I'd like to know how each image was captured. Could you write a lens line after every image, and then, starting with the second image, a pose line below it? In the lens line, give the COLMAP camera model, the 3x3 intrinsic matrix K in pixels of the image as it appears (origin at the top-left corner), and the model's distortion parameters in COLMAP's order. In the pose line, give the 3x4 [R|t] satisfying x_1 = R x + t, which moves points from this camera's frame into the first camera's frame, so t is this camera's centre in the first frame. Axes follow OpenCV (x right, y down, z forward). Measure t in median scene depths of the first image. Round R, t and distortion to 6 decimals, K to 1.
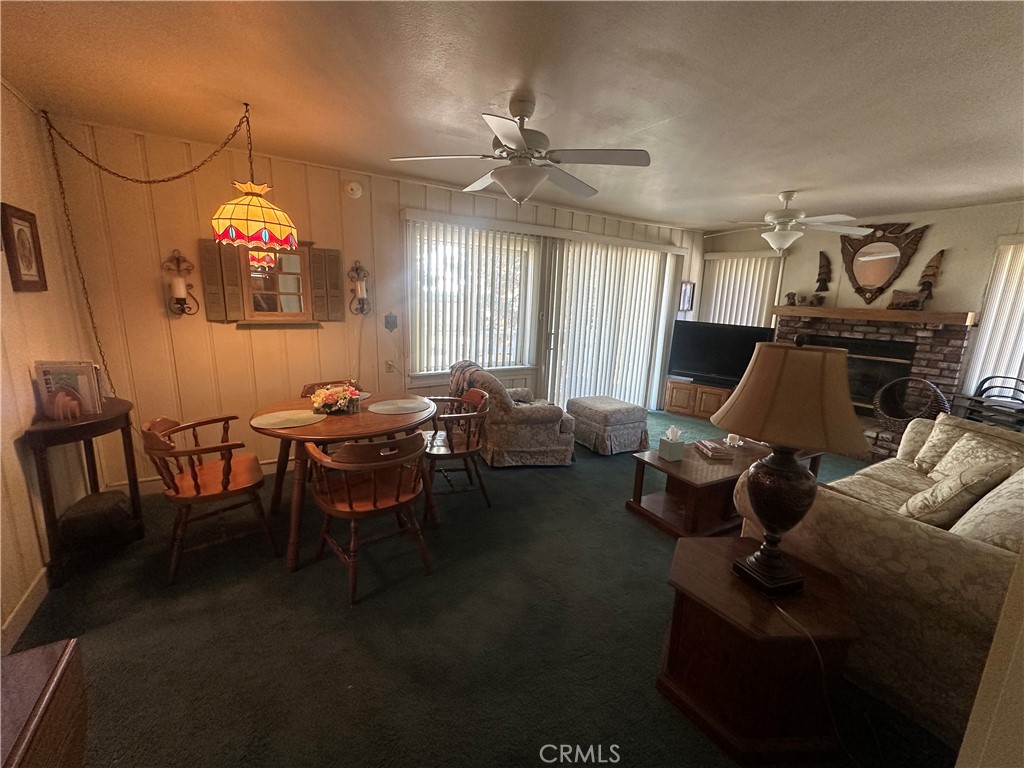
lens RADIAL K [[405.7, 0, 490.4], [0, 405.7, 380.0], [0, 0, 1]] dist [-0.001924, -0.000324]
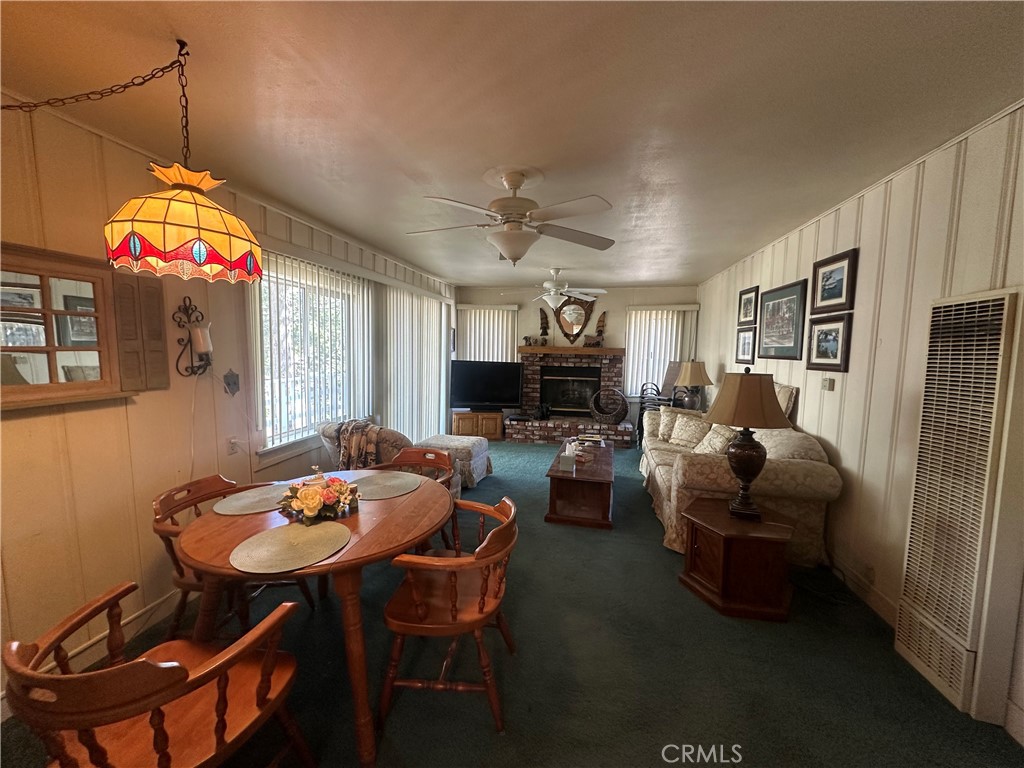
lens RADIAL K [[405.7, 0, 492.3], [0, 405.7, 386.1], [0, 0, 1]] dist [-0.001924, -0.000324]
pose [[0.695077, -0.094298, 0.712725, -0.415464], [0.151674, 0.988281, -0.017163, -0.054150], [-0.702754, 0.120032, 0.701234, 0.174345]]
